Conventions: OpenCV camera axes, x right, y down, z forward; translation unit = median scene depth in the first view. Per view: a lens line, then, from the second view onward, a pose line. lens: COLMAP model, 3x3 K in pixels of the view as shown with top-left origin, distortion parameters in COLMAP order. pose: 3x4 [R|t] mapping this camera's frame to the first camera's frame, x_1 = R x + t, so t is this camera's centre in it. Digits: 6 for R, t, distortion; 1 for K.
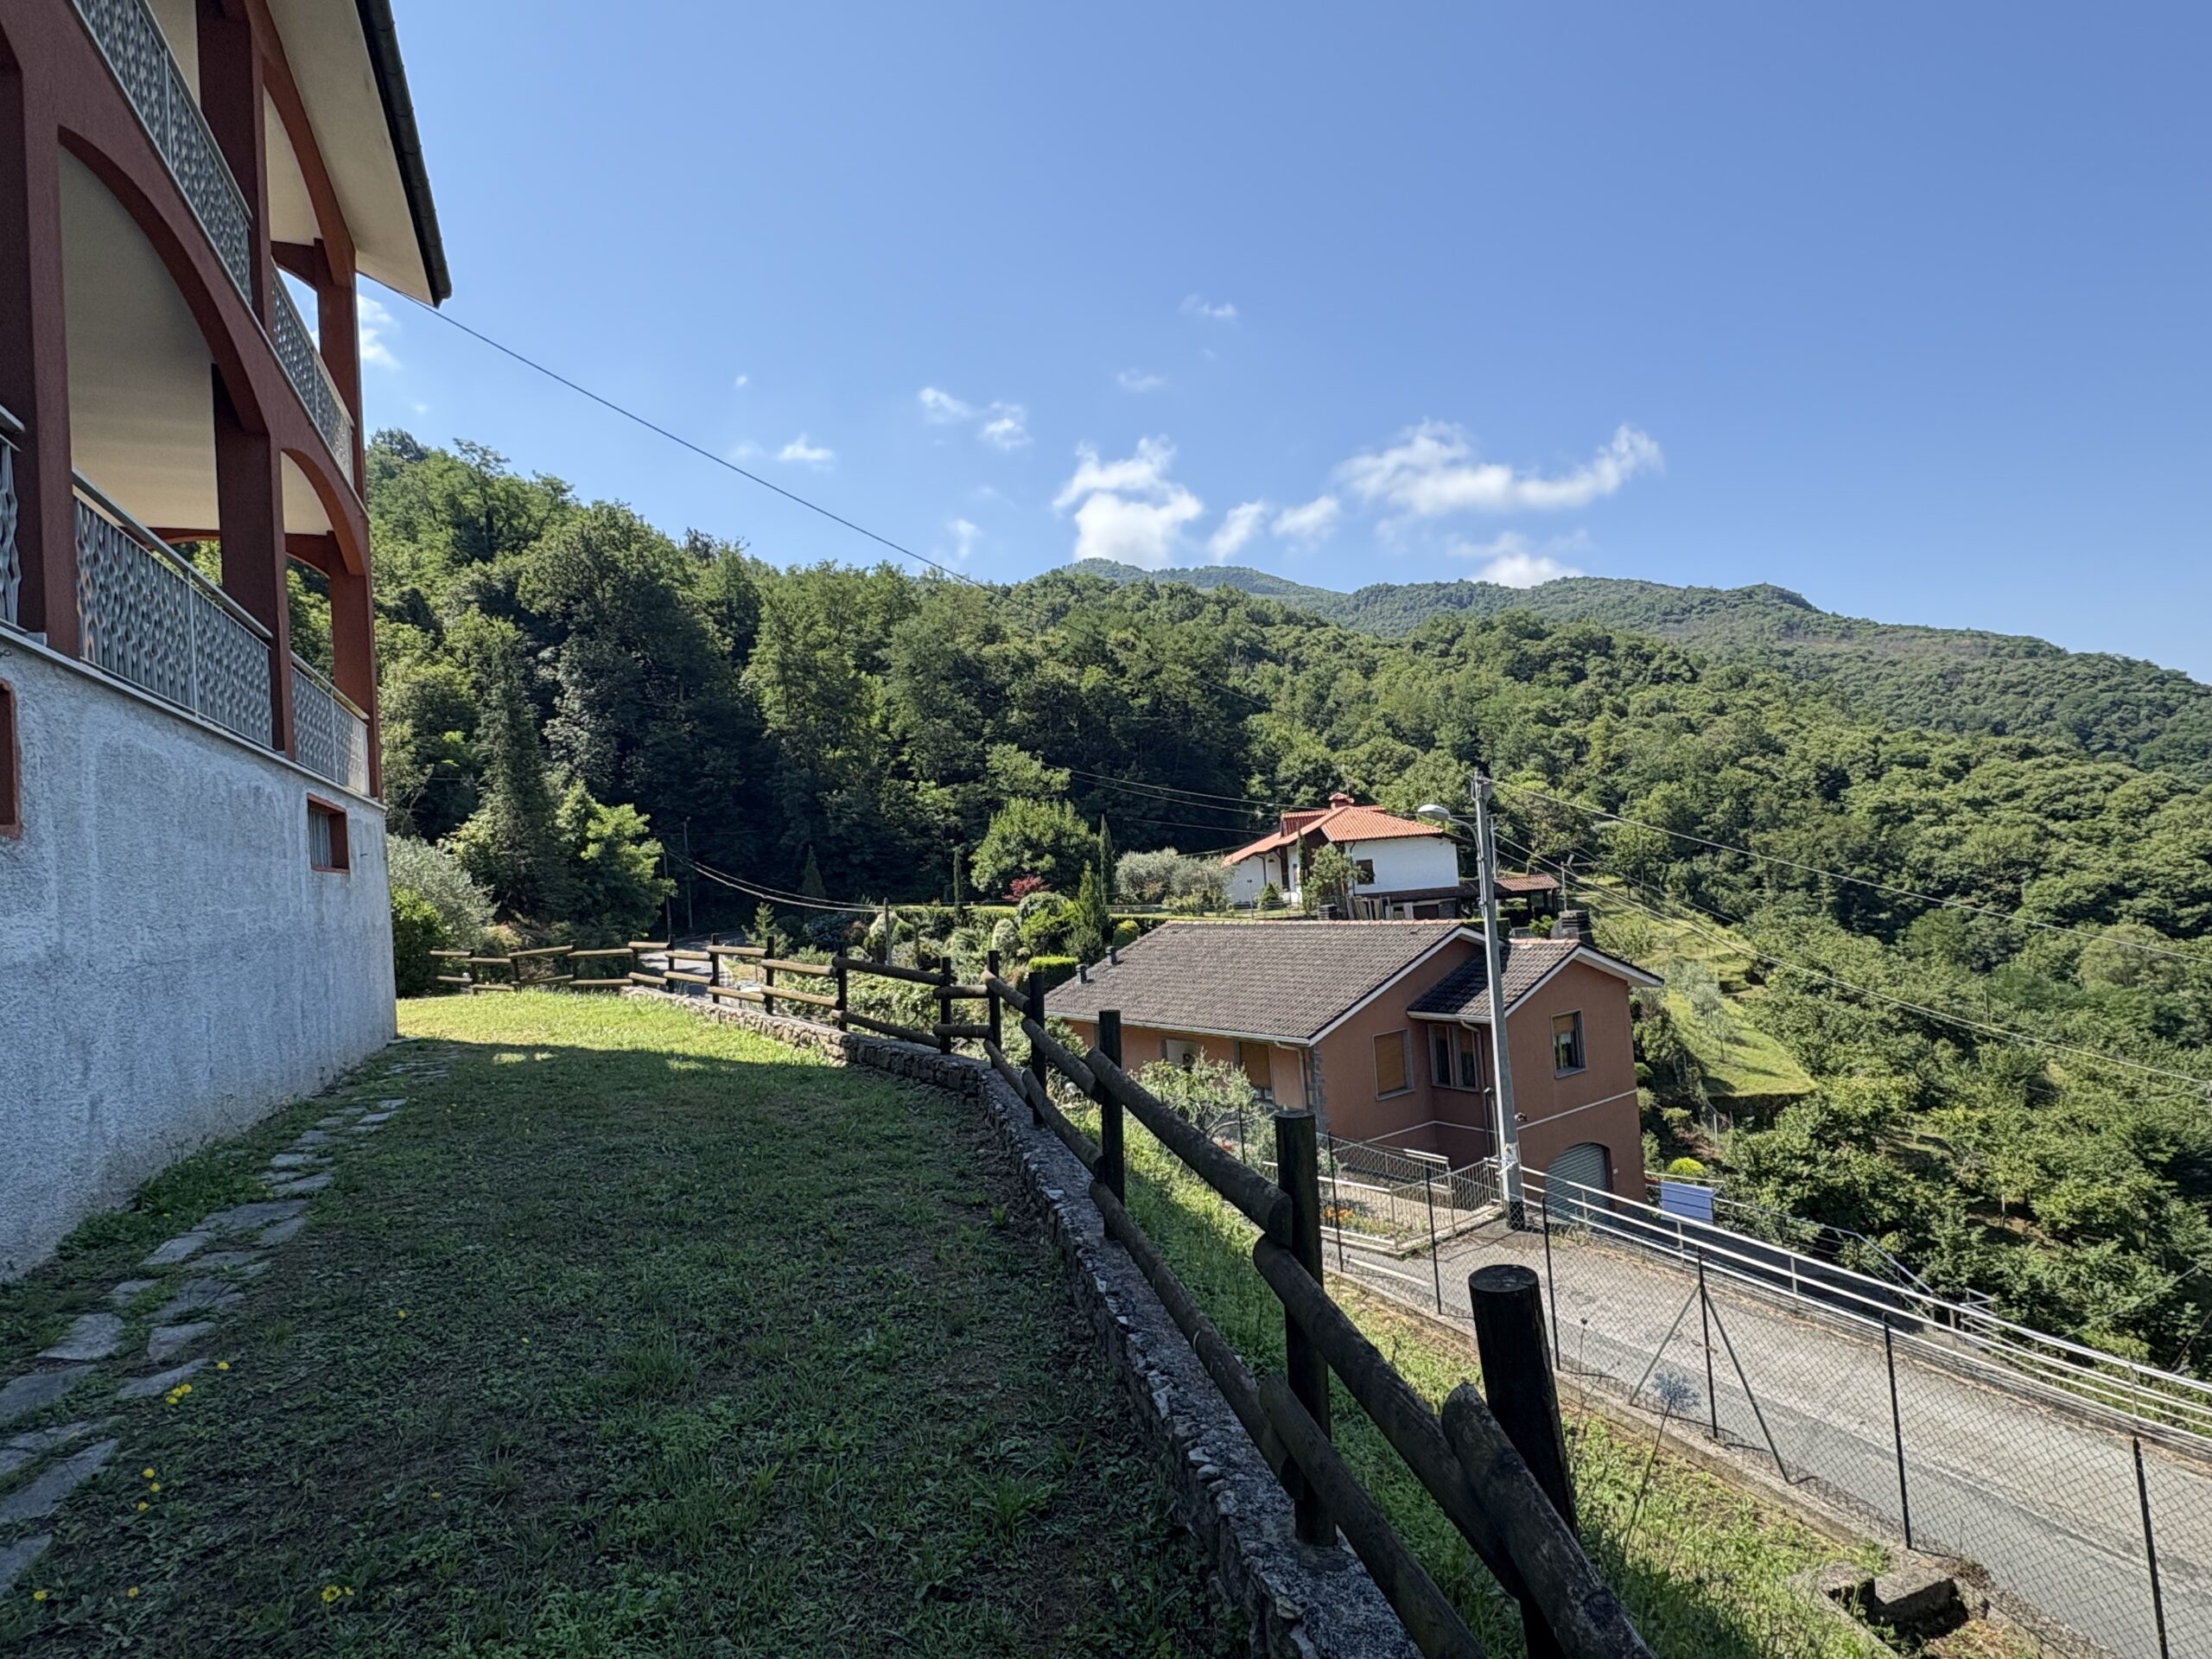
lens RADIAL K [[1158.8, 0, 1110.5], [0, 1158.8, 824.7], [0, 0, 1]] dist [0.000972, 0.000384]
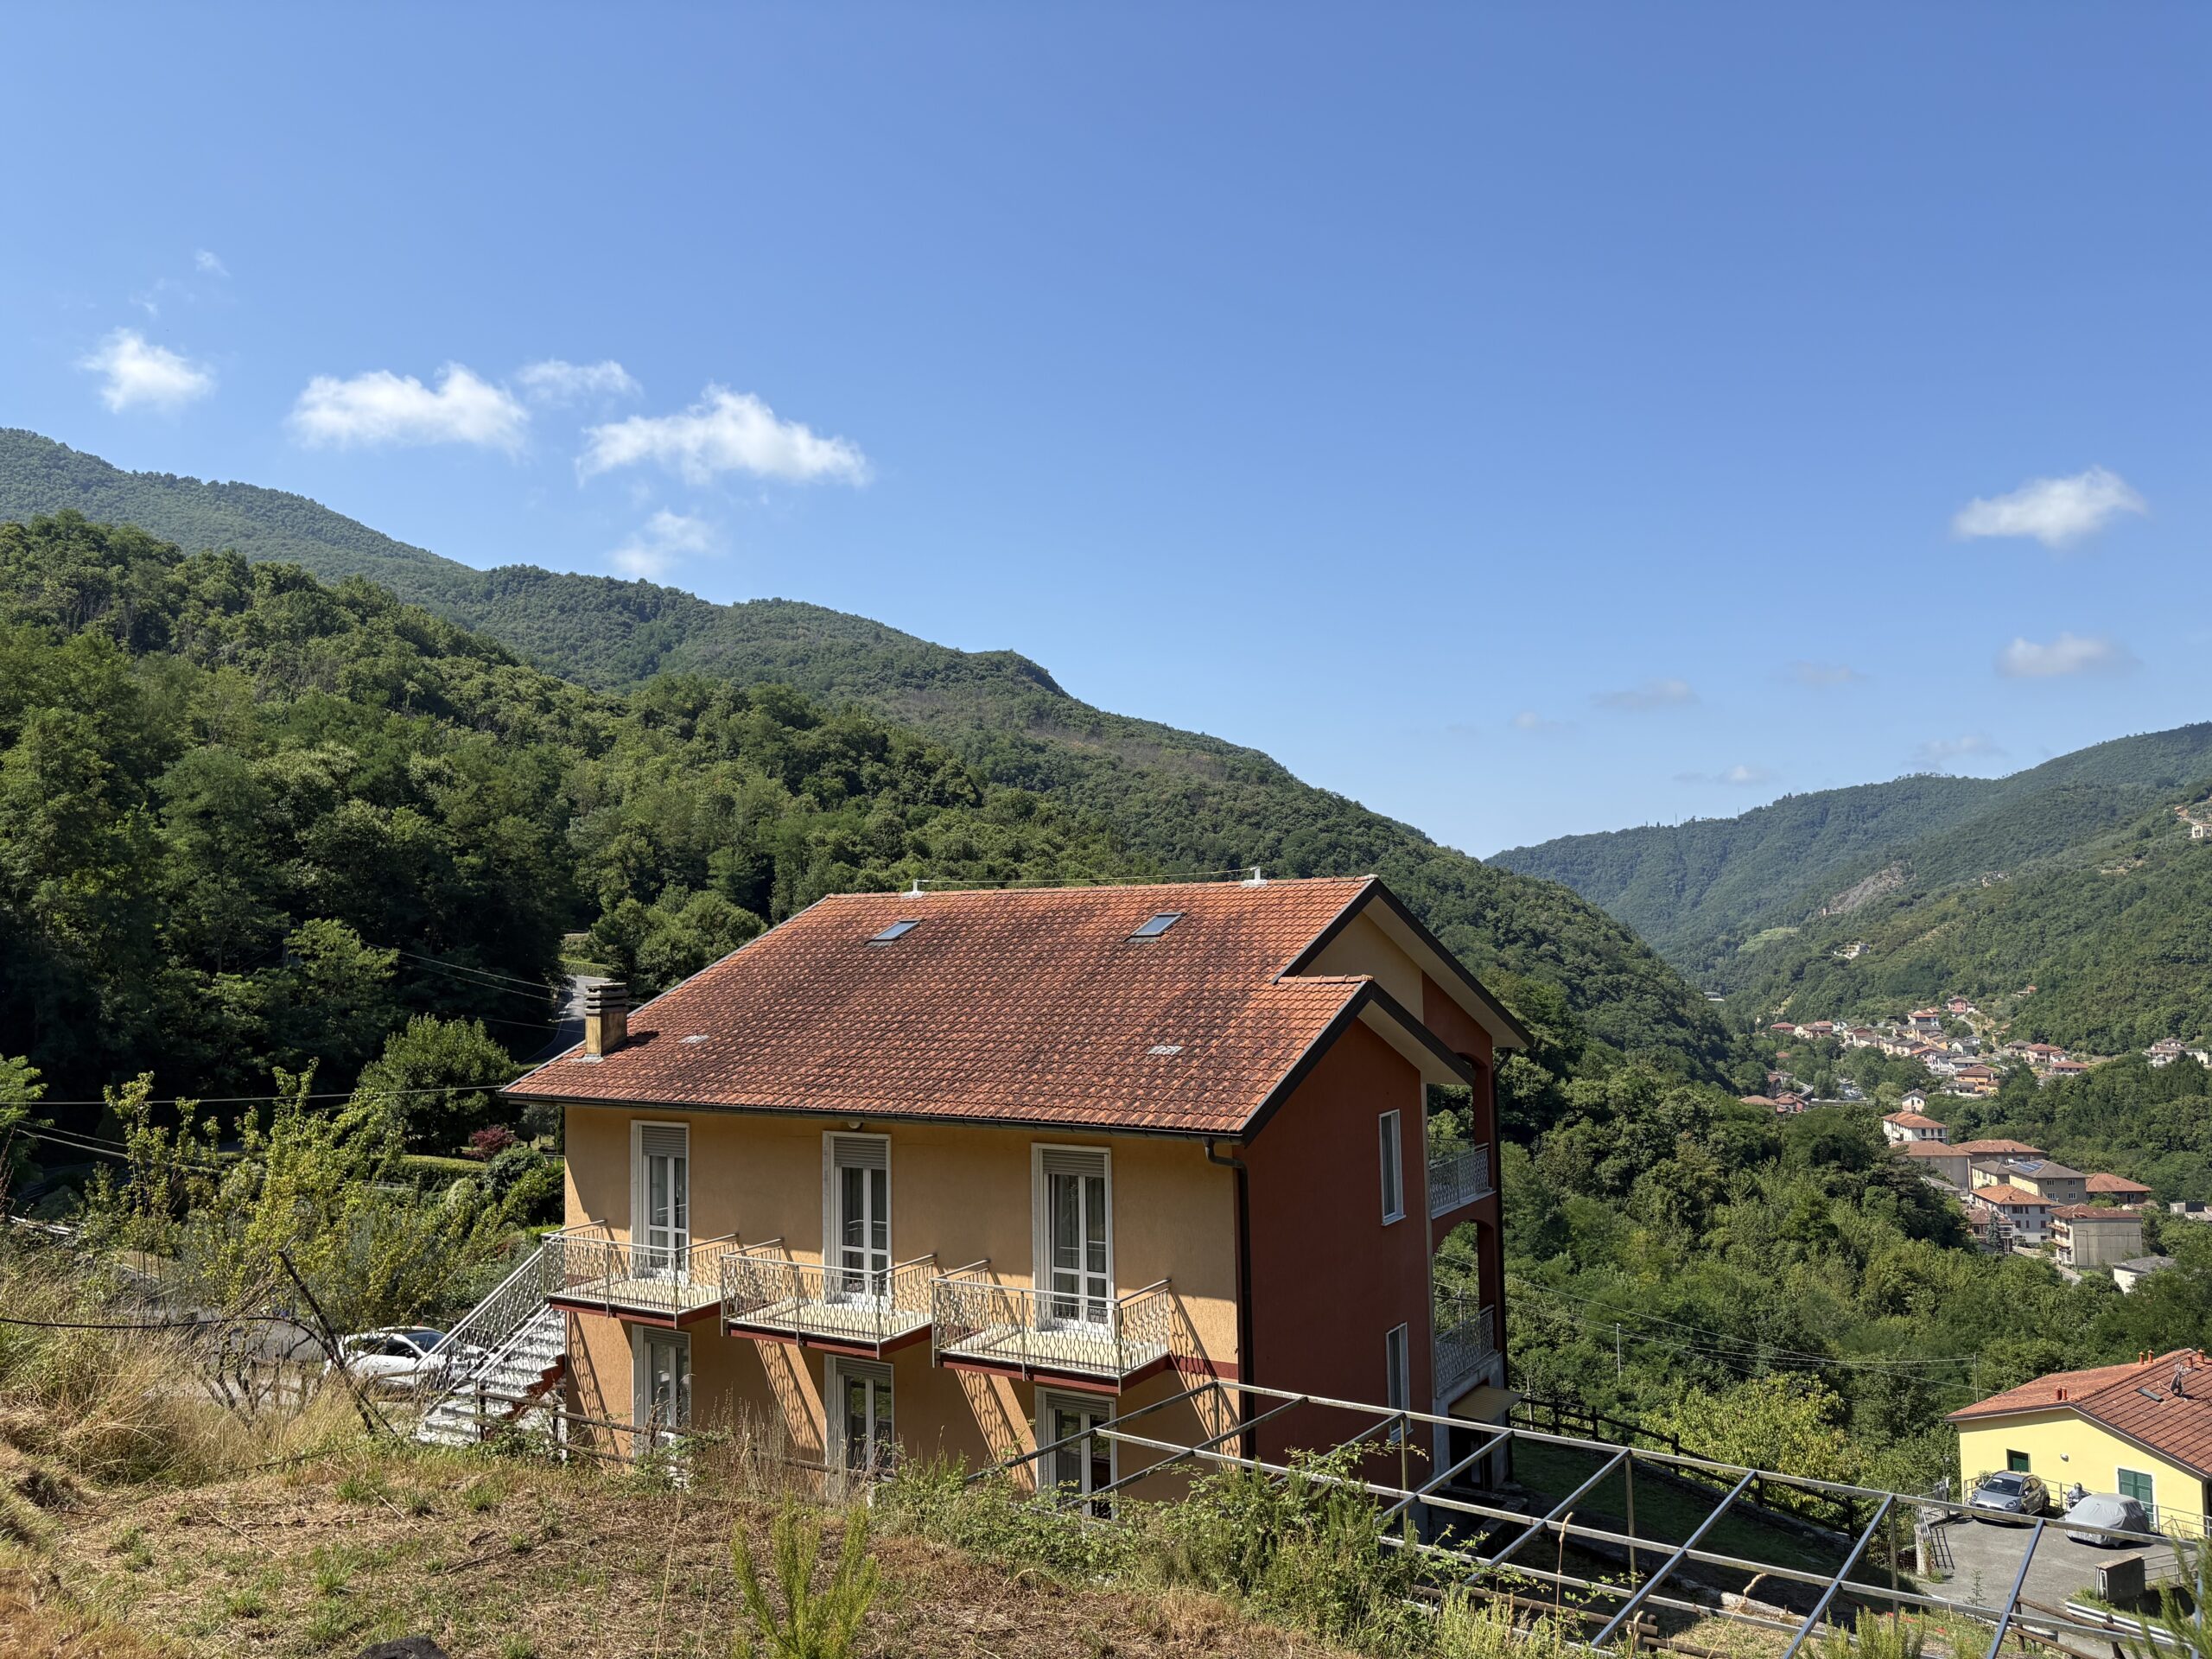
lens RADIAL K [[1656.6, 0, 1102.8], [0, 1656.6, 838.2], [0, 0, 1]] dist [0.094888, -0.124634]
pose [[0.830038, 0.081908, 0.551659, -0.167975], [-0.057848, 0.996465, -0.060912, -0.050824], [-0.554698, 0.018647, 0.831843, -0.131346]]
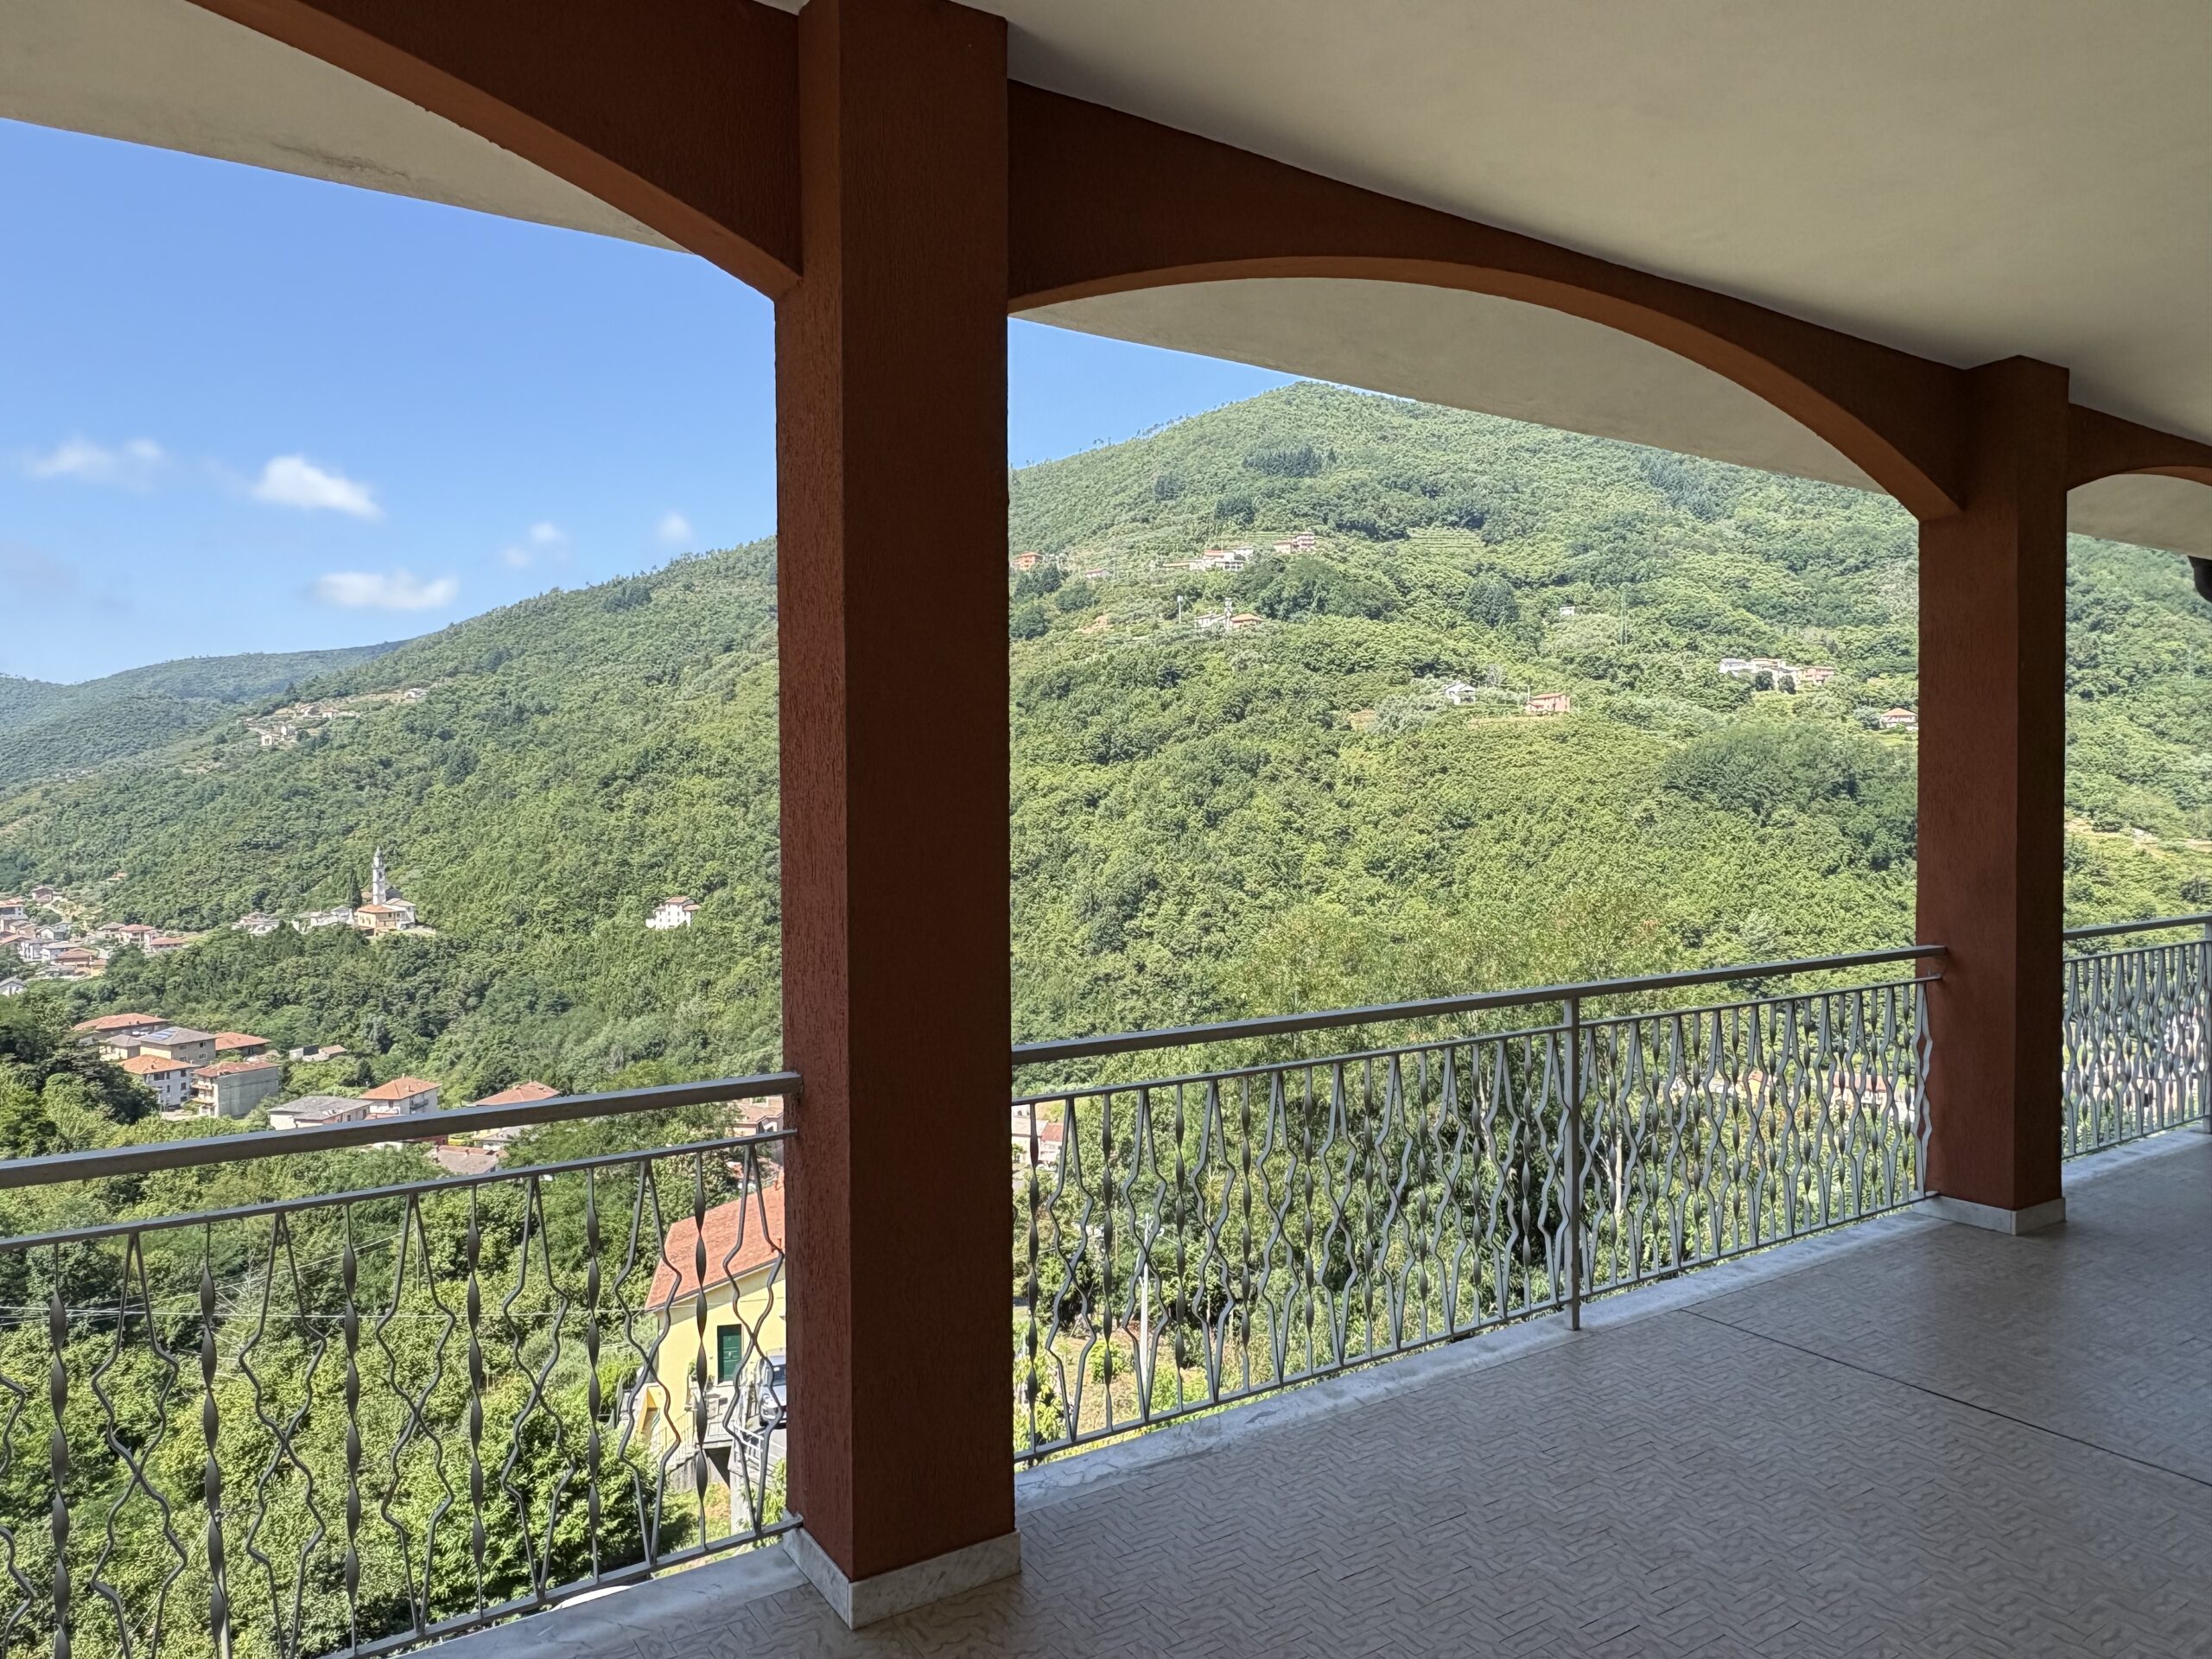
lens RADIAL K [[1425.7, 0, 1104.2], [0, 1425.7, 827.2], [0, 0, 1]] dist [-0.004264, 0.006050]
pose [[-0.141502, 0.051876, 0.988578, -0.053212], [-0.018392, 0.998316, -0.055019, -0.028211], [-0.989767, -0.025967, -0.140309, 0.053705]]
